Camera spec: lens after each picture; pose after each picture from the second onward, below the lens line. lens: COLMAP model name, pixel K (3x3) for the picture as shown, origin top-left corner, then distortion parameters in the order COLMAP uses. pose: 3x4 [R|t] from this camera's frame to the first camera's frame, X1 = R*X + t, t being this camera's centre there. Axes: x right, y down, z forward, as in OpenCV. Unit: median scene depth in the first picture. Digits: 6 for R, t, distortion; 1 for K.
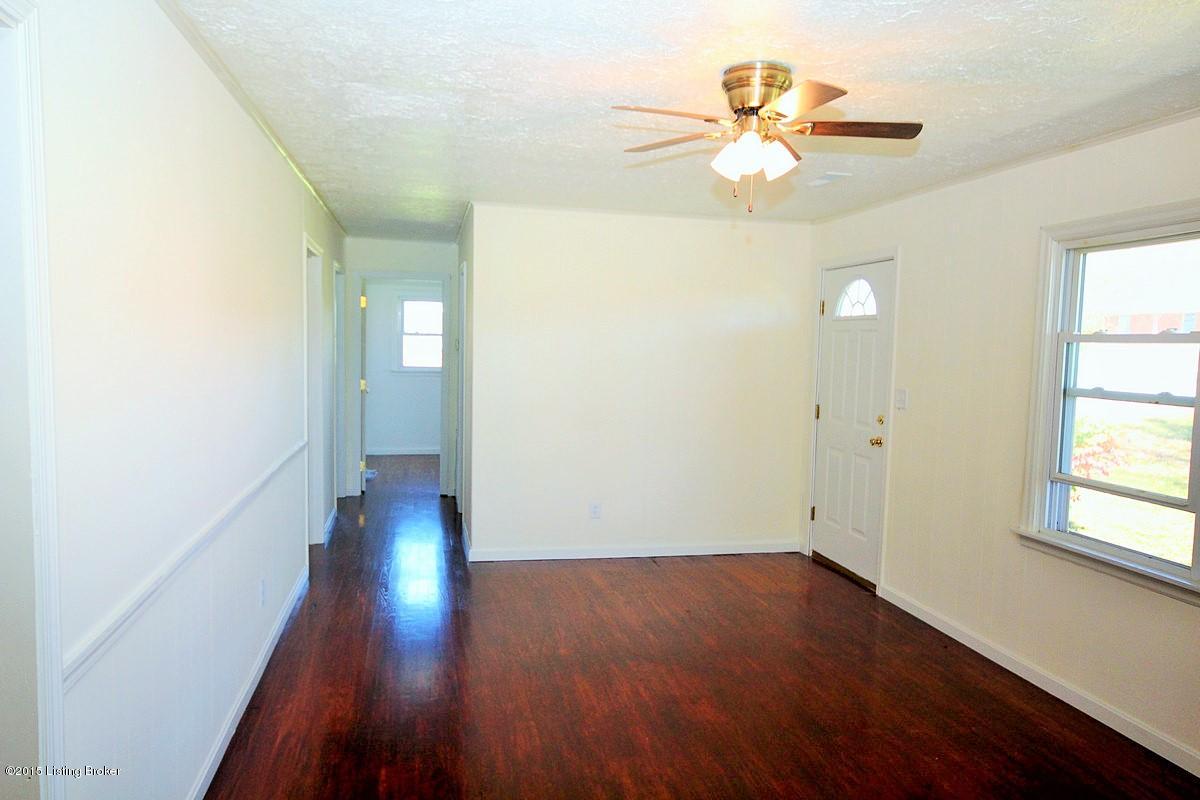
lens RADIAL K [[831.4, 0, 599.4], [0, 831.4, 407.3], [0, 0, 1]] dist [0.044553, 0.001065]
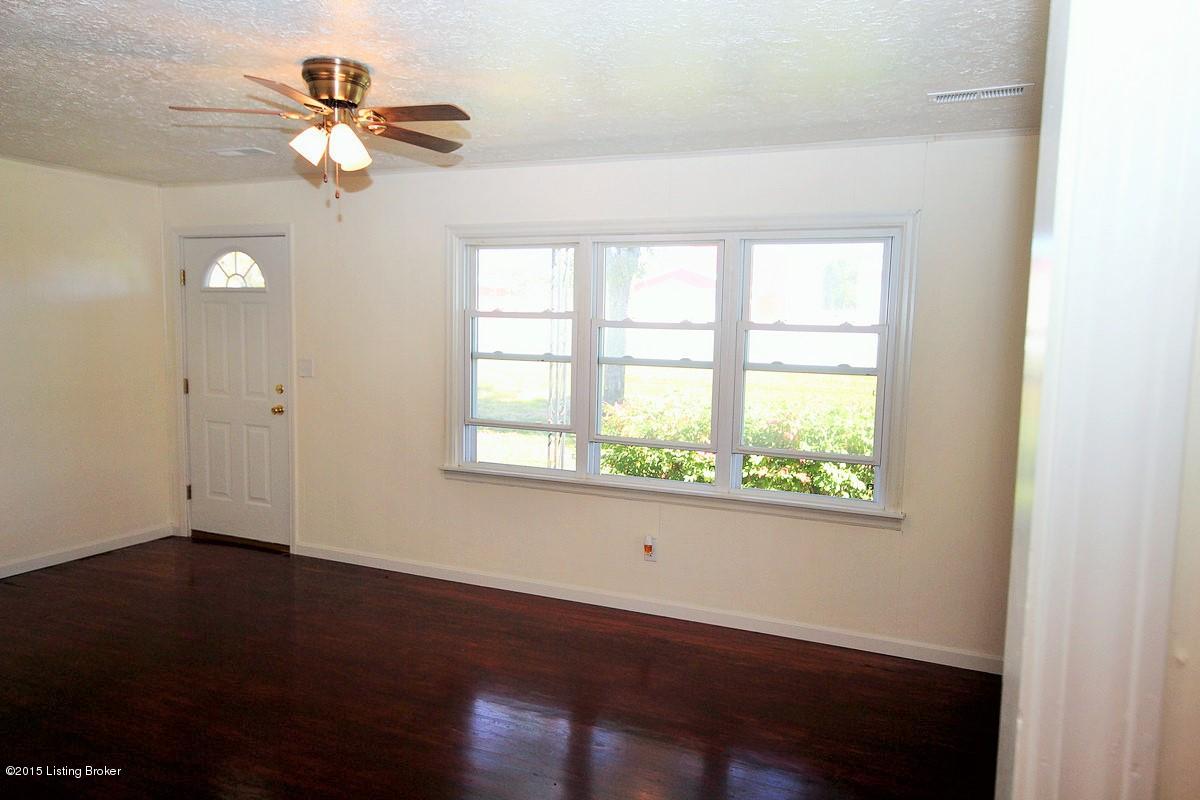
lens RADIAL K [[838.7, 0, 603.8], [0, 838.7, 402.0], [0, 0, 1]] dist [-0.003728, -0.001177]
pose [[0.590061, -0.085267, 0.802843, -0.275218], [0.056197, 0.996333, 0.064513, -0.013988], [-0.805400, 0.007051, 0.592689, 0.053906]]
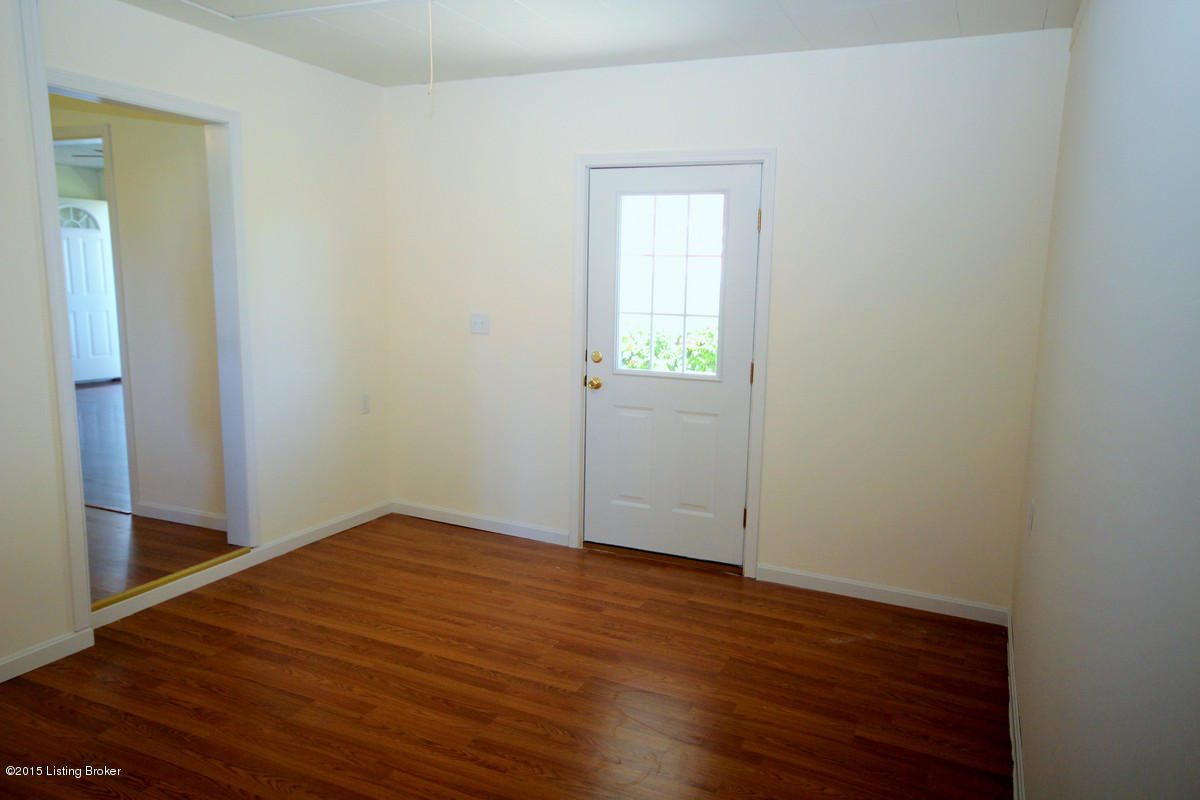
lens RADIAL K [[831.4, 0, 599.4], [0, 831.4, 407.3], [0, 0, 1]] dist [0.044553, 0.001065]
pose [[0.602096, -0.134050, 0.787090, -0.391966], [0.054016, 0.990386, 0.127353, -0.057824], [-0.796595, -0.034164, 0.603548, 0.637246]]
